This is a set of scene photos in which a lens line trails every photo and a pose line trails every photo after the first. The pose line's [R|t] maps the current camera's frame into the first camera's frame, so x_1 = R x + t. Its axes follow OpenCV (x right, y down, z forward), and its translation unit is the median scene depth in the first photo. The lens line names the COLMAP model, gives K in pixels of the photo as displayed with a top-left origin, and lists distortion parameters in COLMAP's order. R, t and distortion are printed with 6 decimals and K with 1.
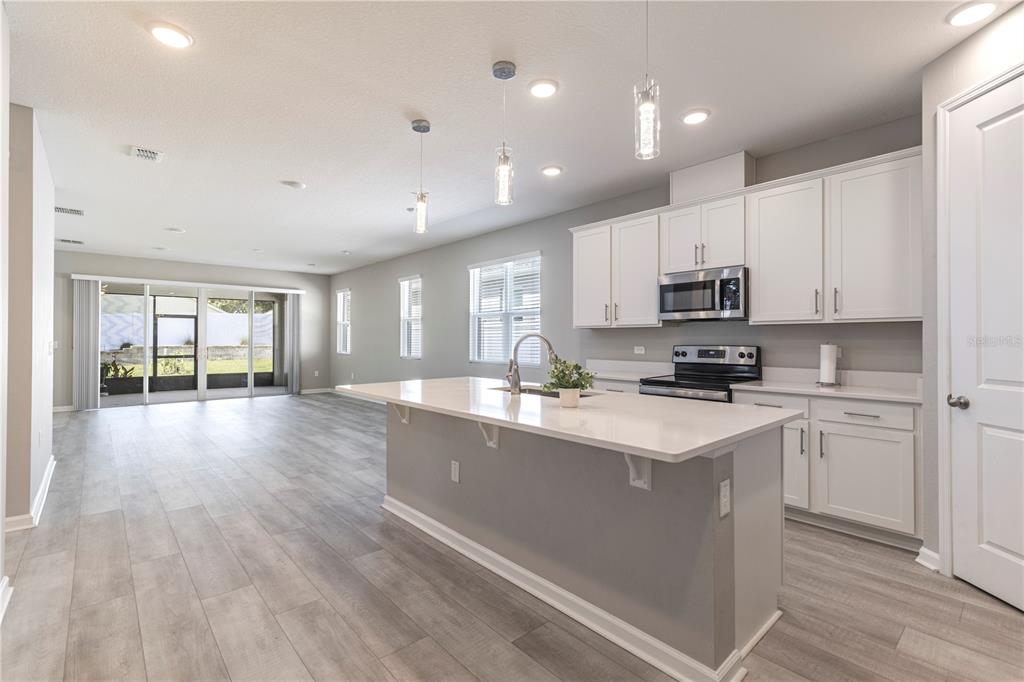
lens RADIAL K [[460.8, 0, 510.7], [0, 460.8, 336.0], [0, 0, 1]] dist [0.006429, -0.000514]
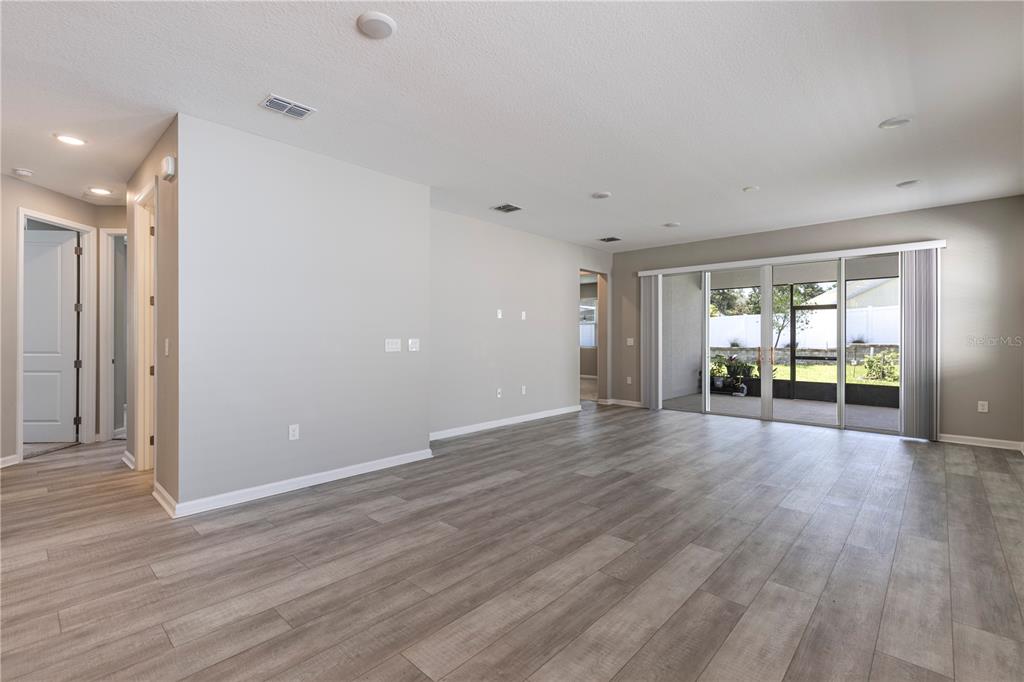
lens RADIAL K [[460.8, 0, 510.7], [0, 460.8, 336.0], [0, 0, 1]] dist [0.006429, -0.000514]
pose [[0.092461, -0.003000, -0.995712, 0.064018], [0.007798, 0.999967, -0.002289, 0.016568], [0.995686, -0.007553, 0.092481, 1.654449]]
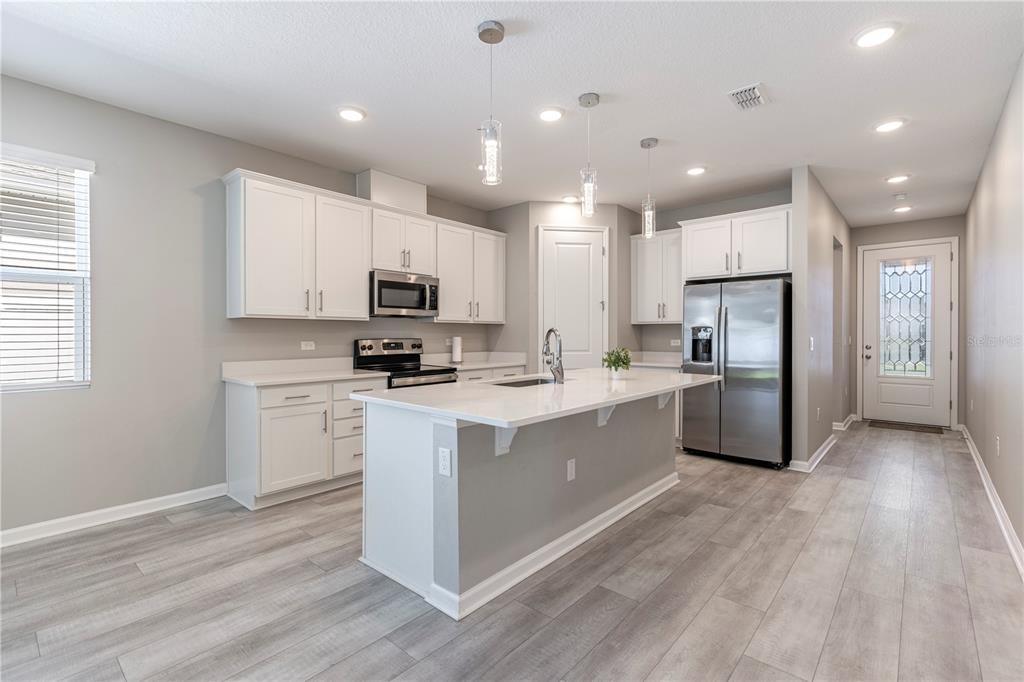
lens RADIAL K [[463.3, 0, 509.1], [0, 463.3, 336.6], [0, 0, 1]] dist [0.004172, 0.000341]
pose [[-0.115804, -0.006169, 0.993253, -0.977575], [-0.007765, 0.999956, 0.005305, 0.008286], [-0.993242, -0.007098, -0.115847, 1.135582]]
